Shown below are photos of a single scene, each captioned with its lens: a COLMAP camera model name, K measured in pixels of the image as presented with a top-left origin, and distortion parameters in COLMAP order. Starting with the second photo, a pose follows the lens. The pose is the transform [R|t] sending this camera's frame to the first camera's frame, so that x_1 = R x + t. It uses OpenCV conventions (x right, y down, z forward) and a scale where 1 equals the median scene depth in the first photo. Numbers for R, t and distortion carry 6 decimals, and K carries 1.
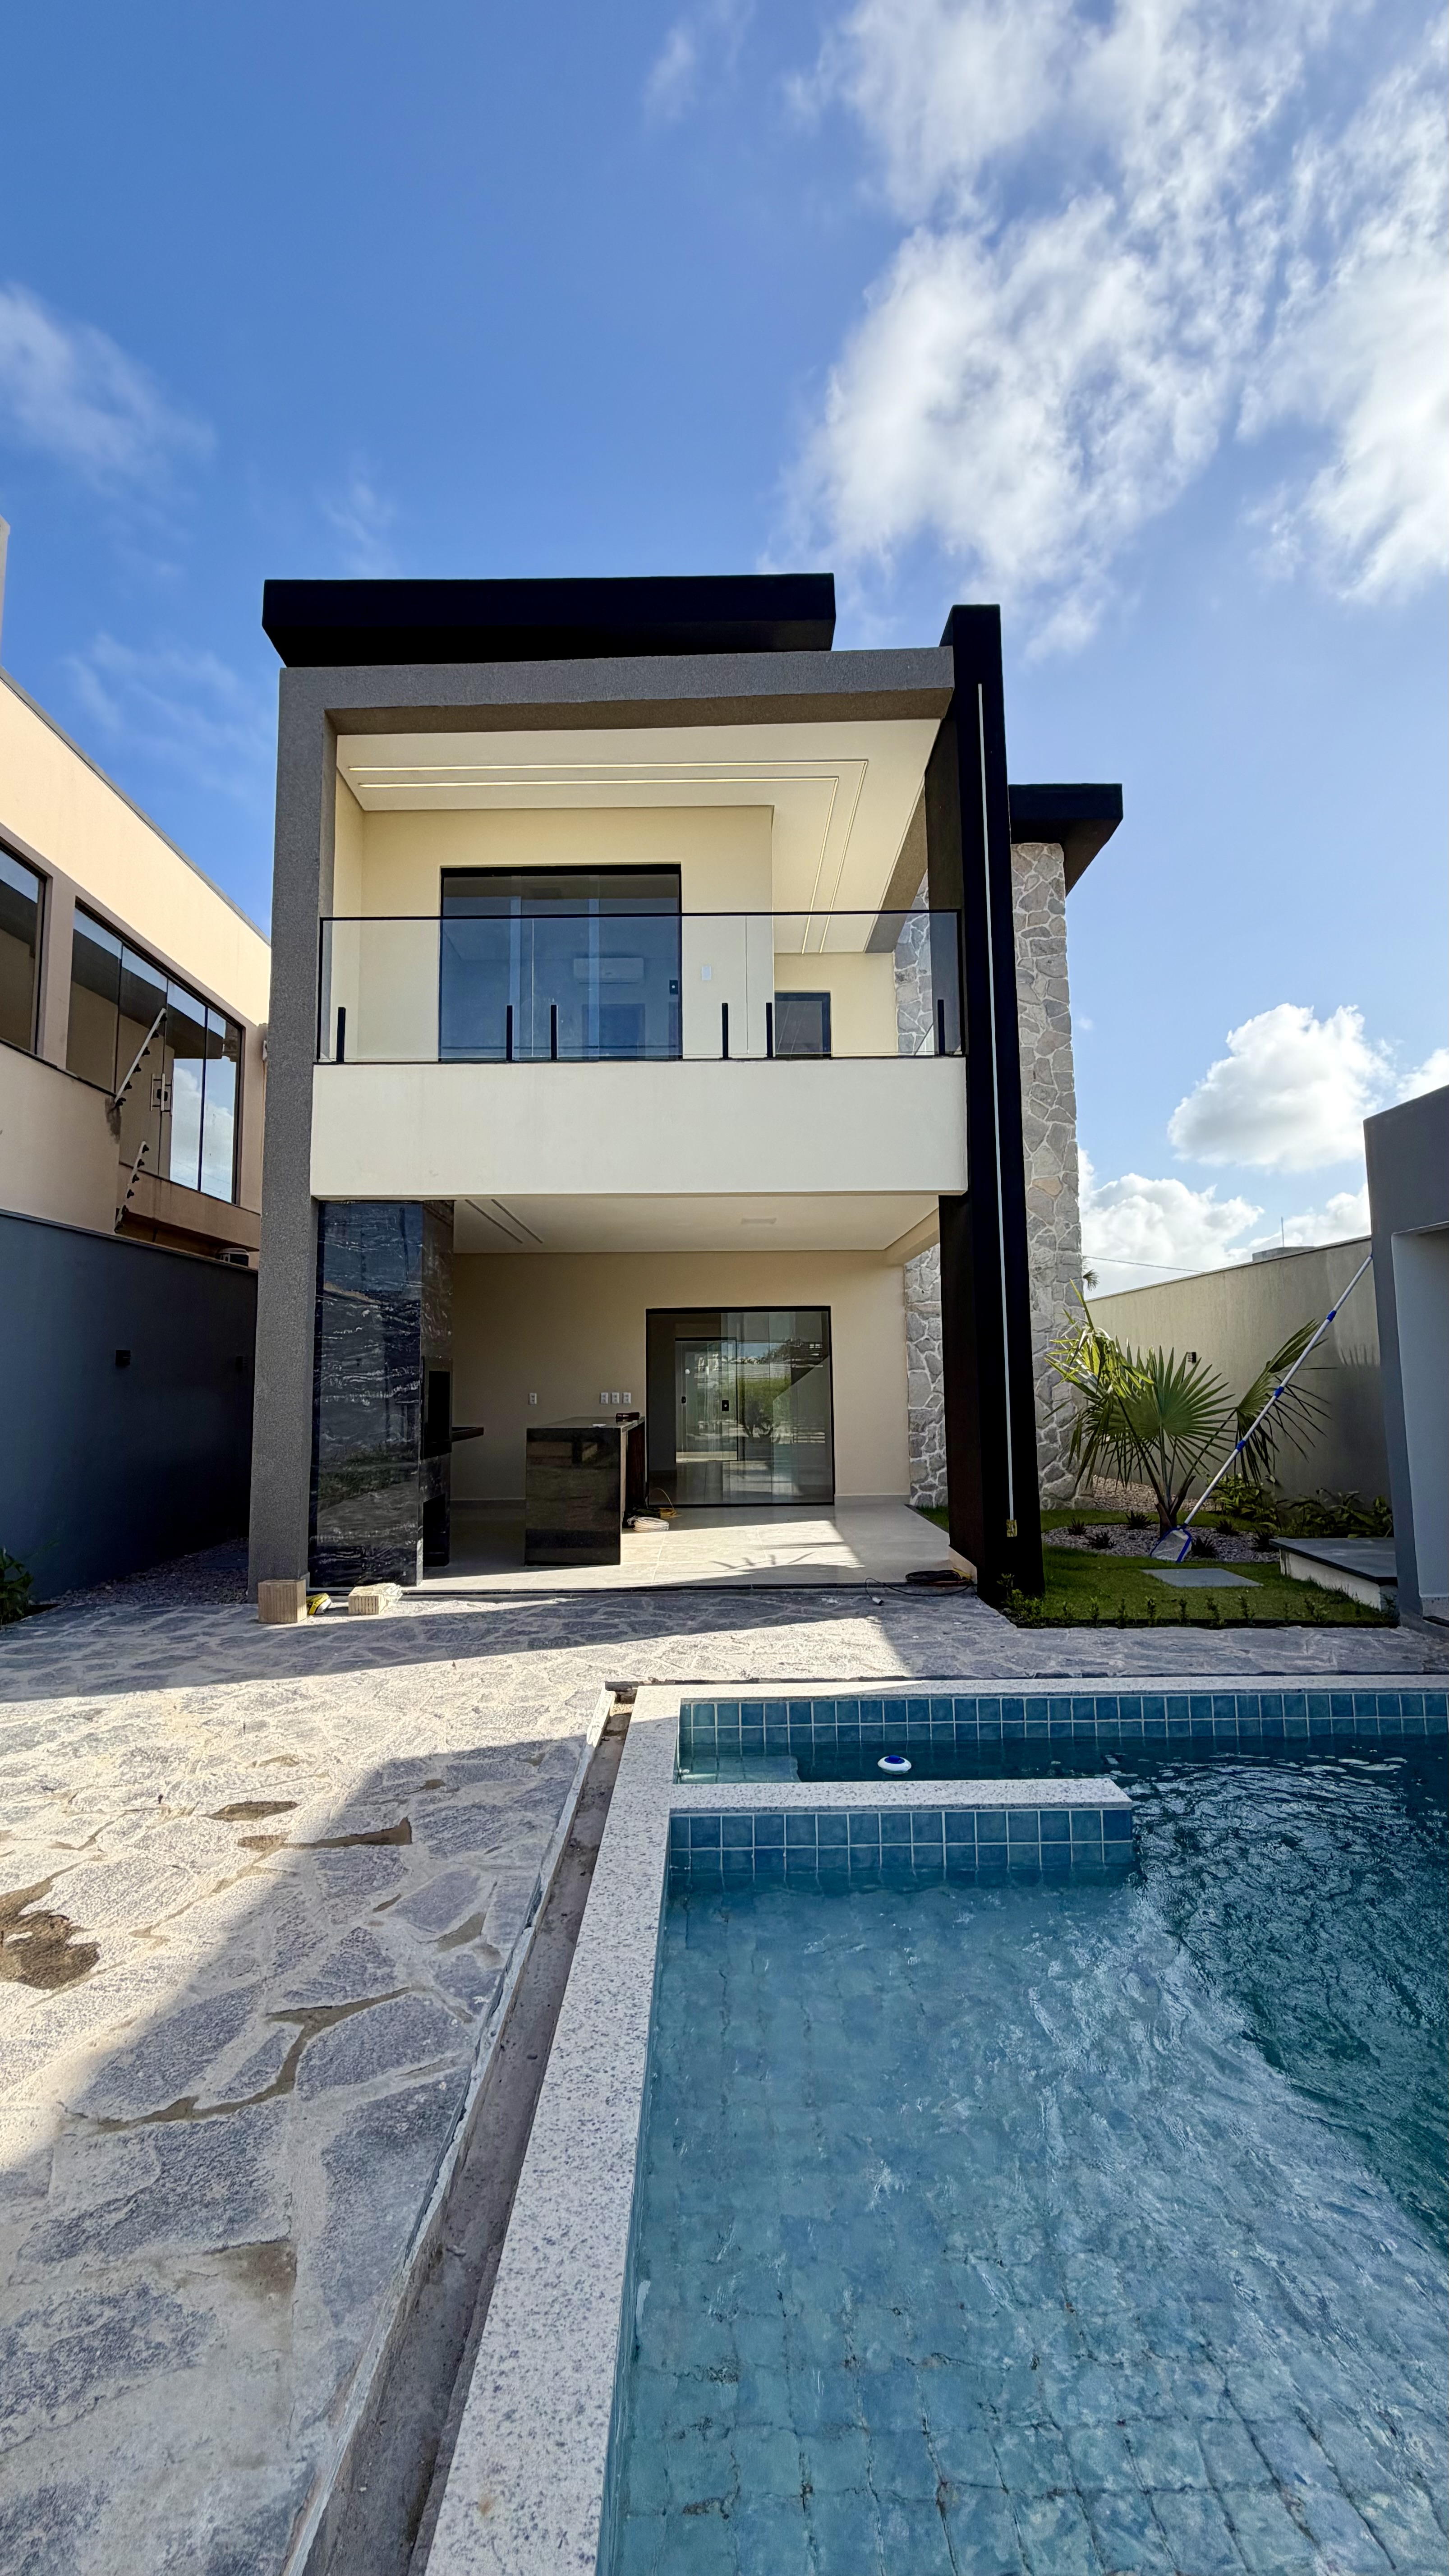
lens RADIAL K [[1027.8, 0, 720.3], [0, 1027.8, 1278.3], [0, 0, 1]] dist [-0.000389, 0.000465]
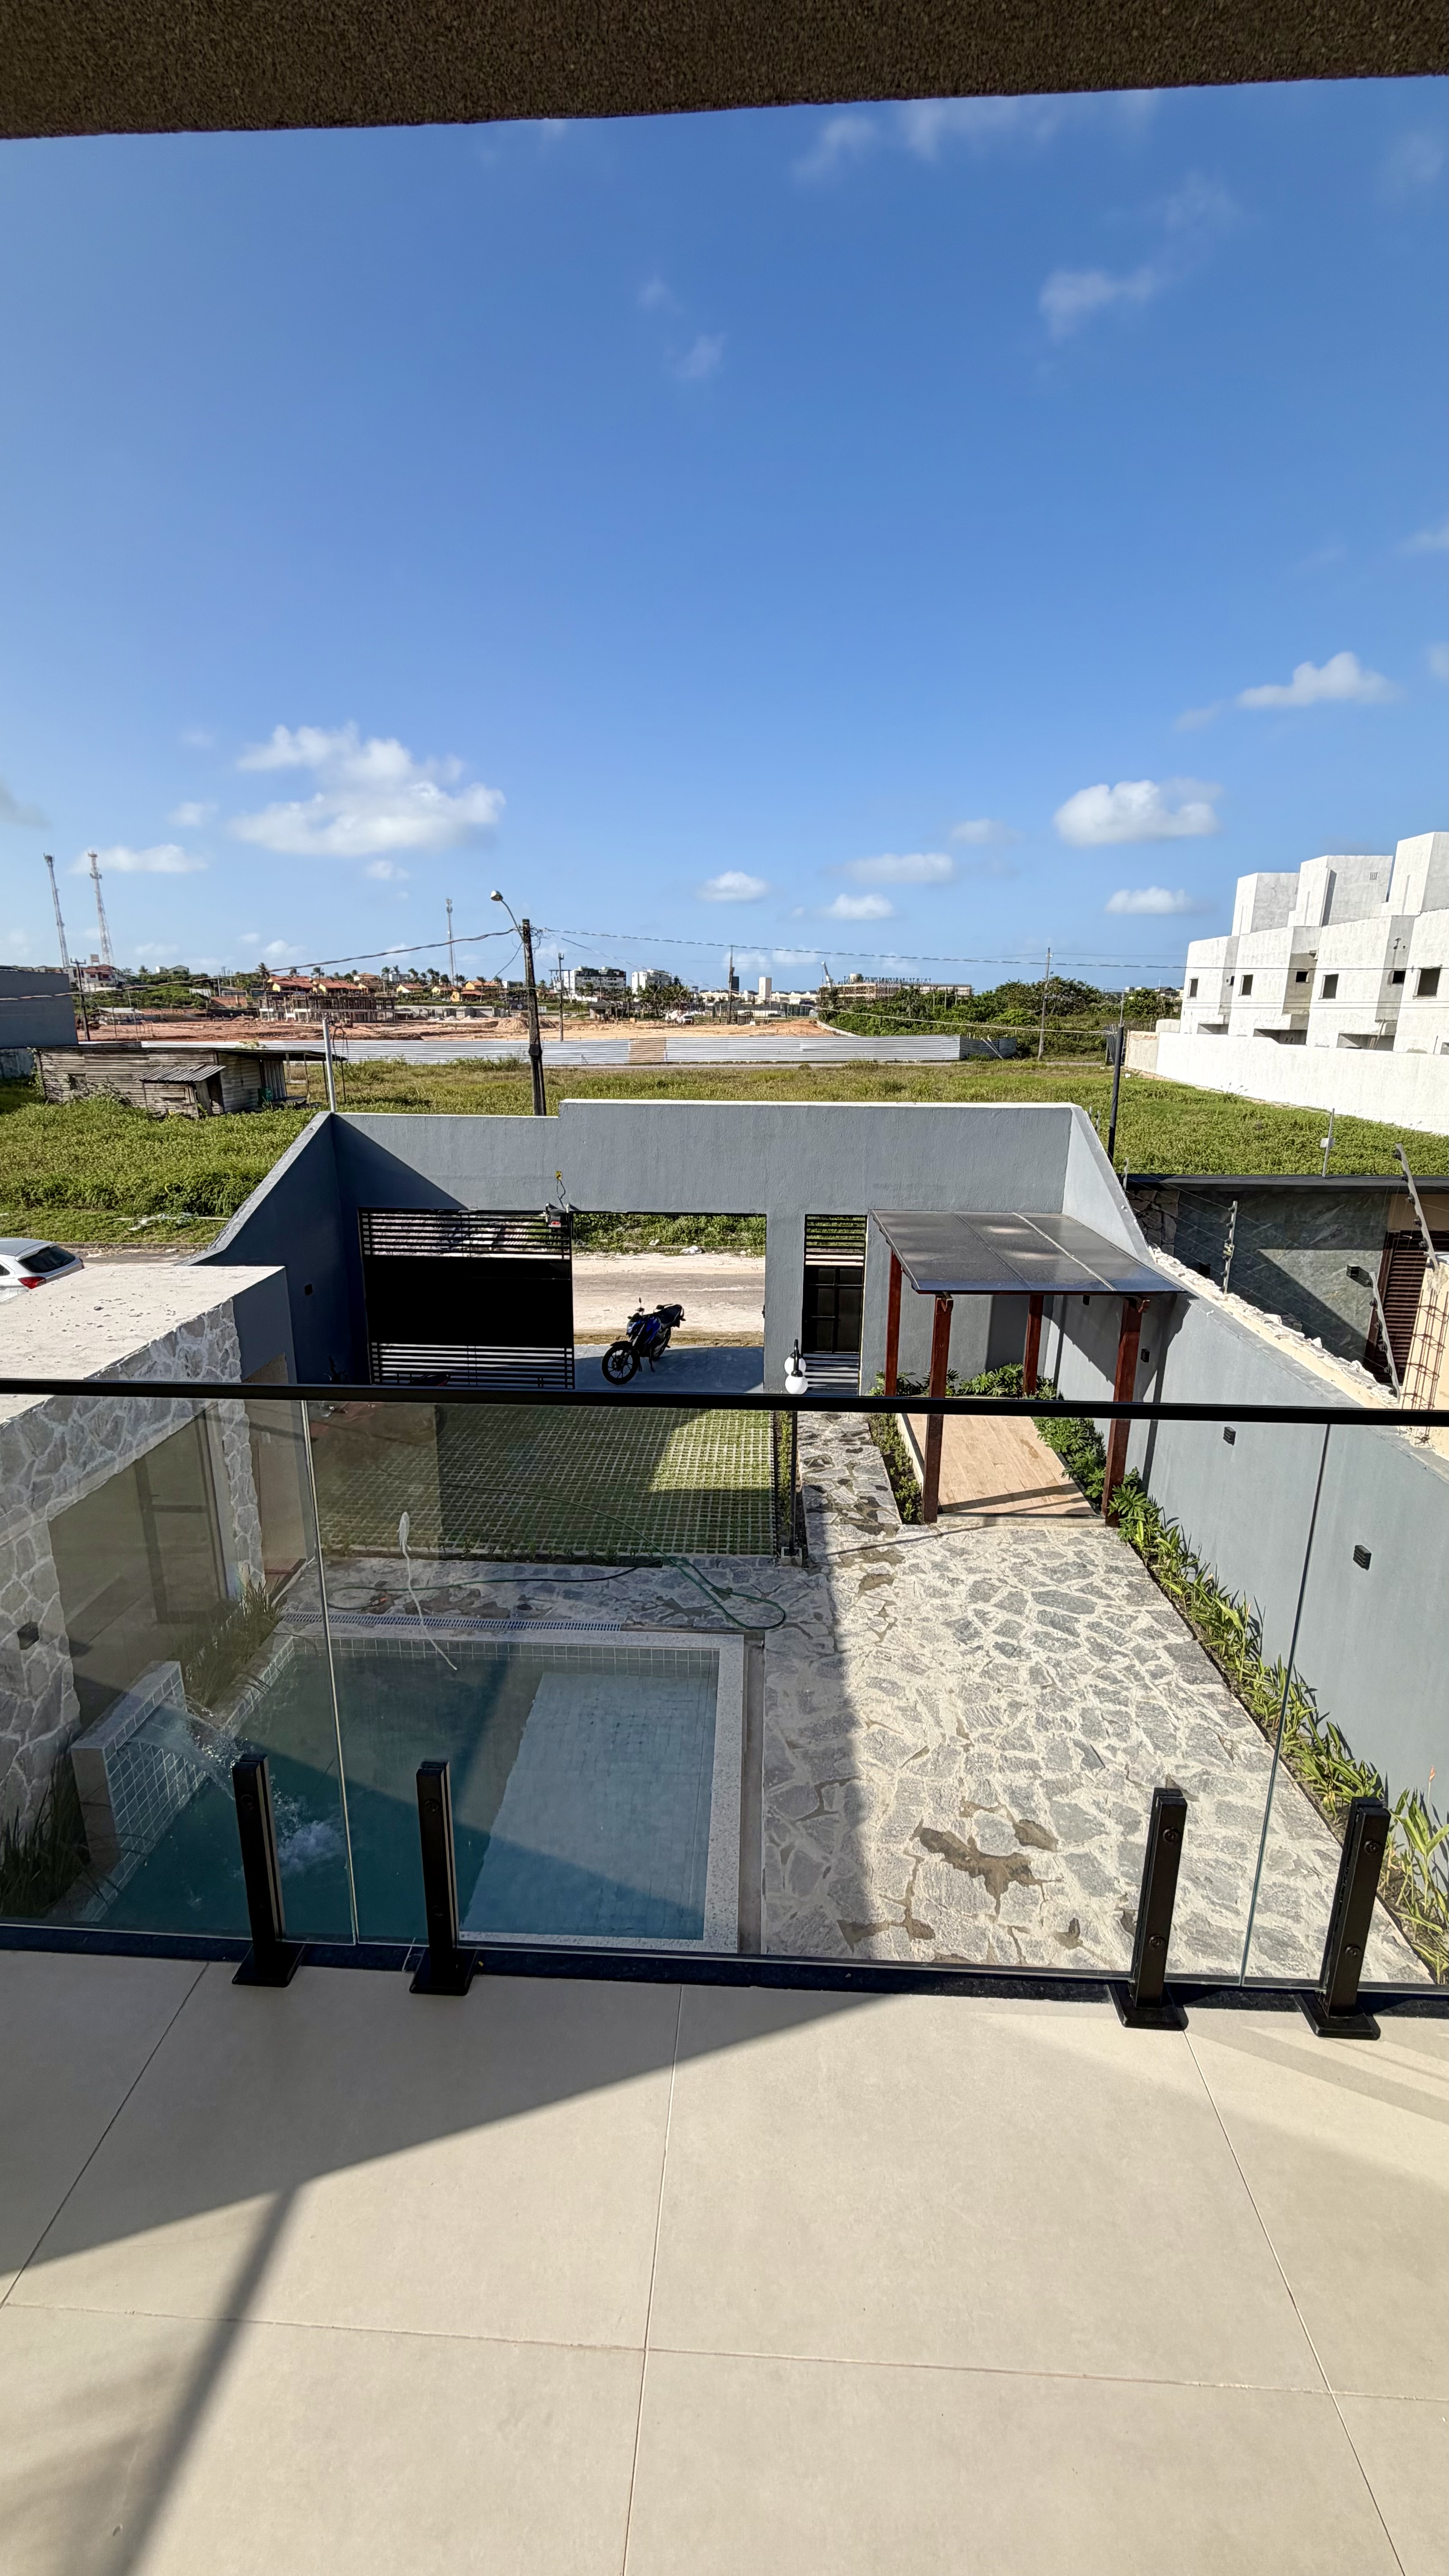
lens RADIAL K [[1027.8, 0, 720.3], [0, 1027.8, 1278.3], [0, 0, 1]] dist [-0.000389, 0.000465]
pose [[-0.999134, -0.004825, 0.041320, -0.131976], [0.001541, 0.988276, 0.152668, -0.792491], [-0.041572, 0.152600, -0.987413, 2.309522]]
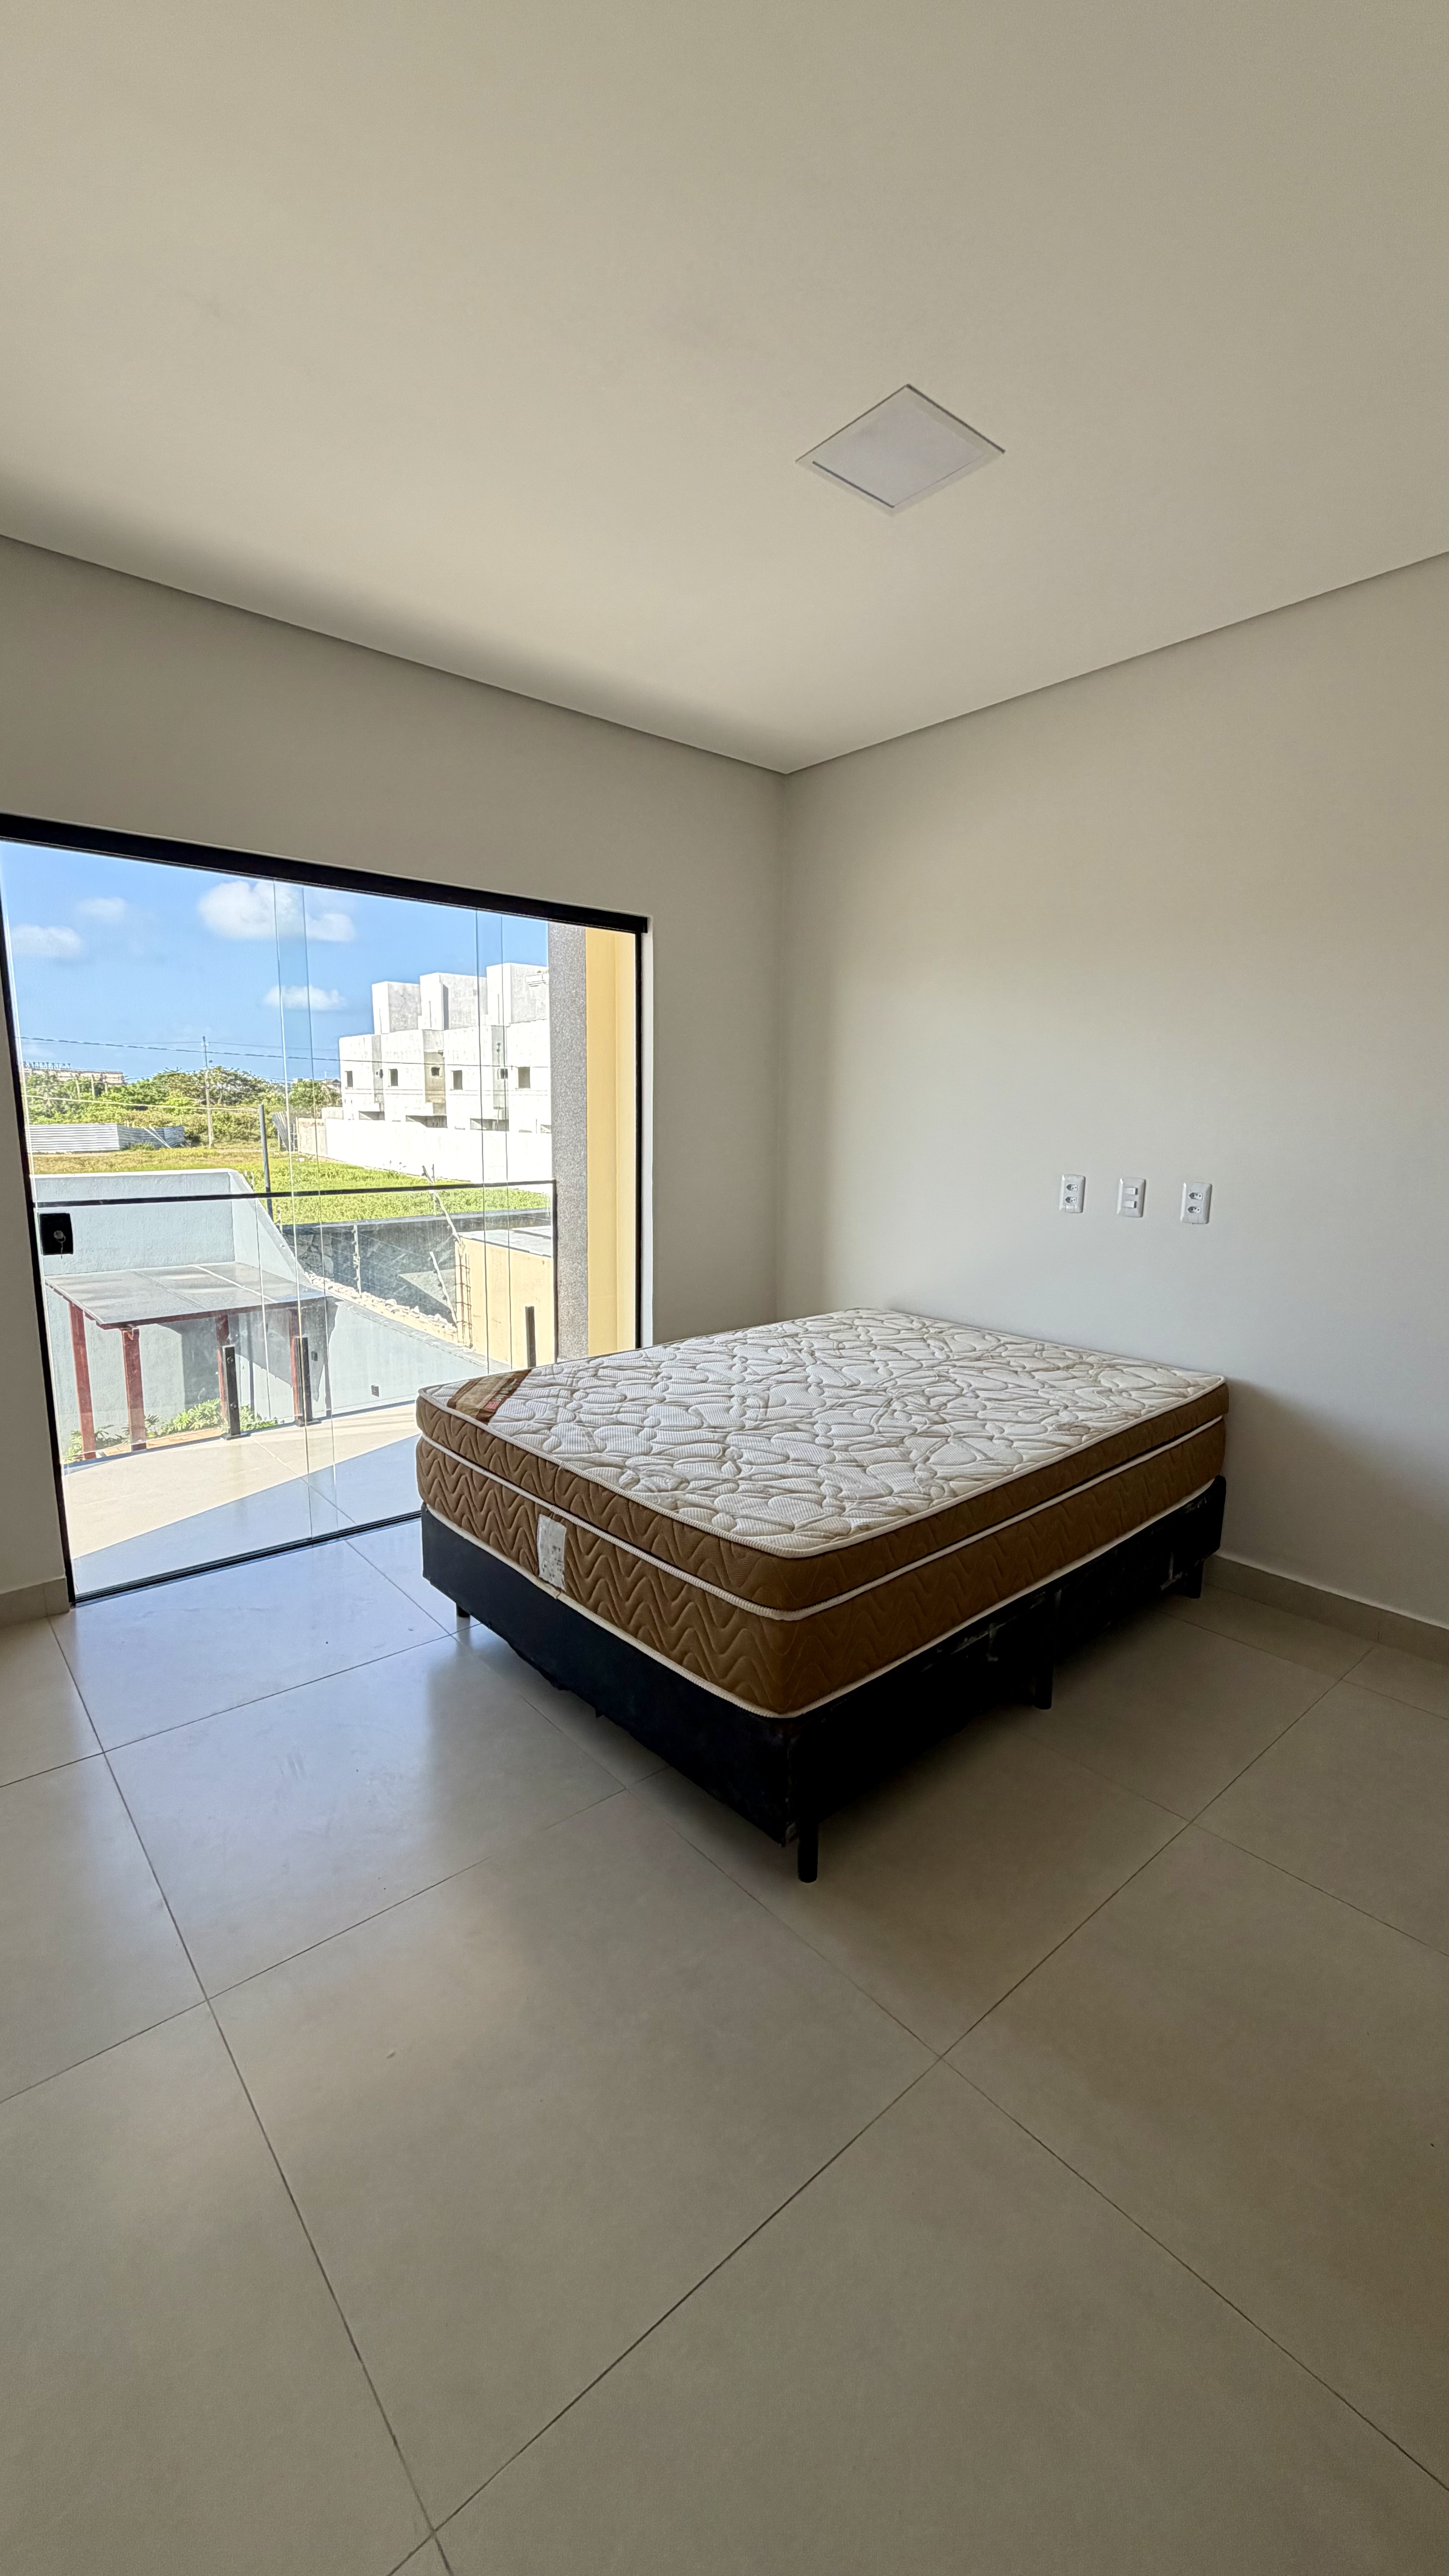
lens RADIAL K [[1027.8, 0, 720.3], [0, 1027.8, 1278.3], [0, 0, 1]] dist [-0.000389, 0.000465]
pose [[-0.759935, 0.109855, -0.640649, 0.014598], [0.064066, 0.993474, 0.094361, -0.664593], [0.646834, 0.030664, -0.762014, 3.171984]]
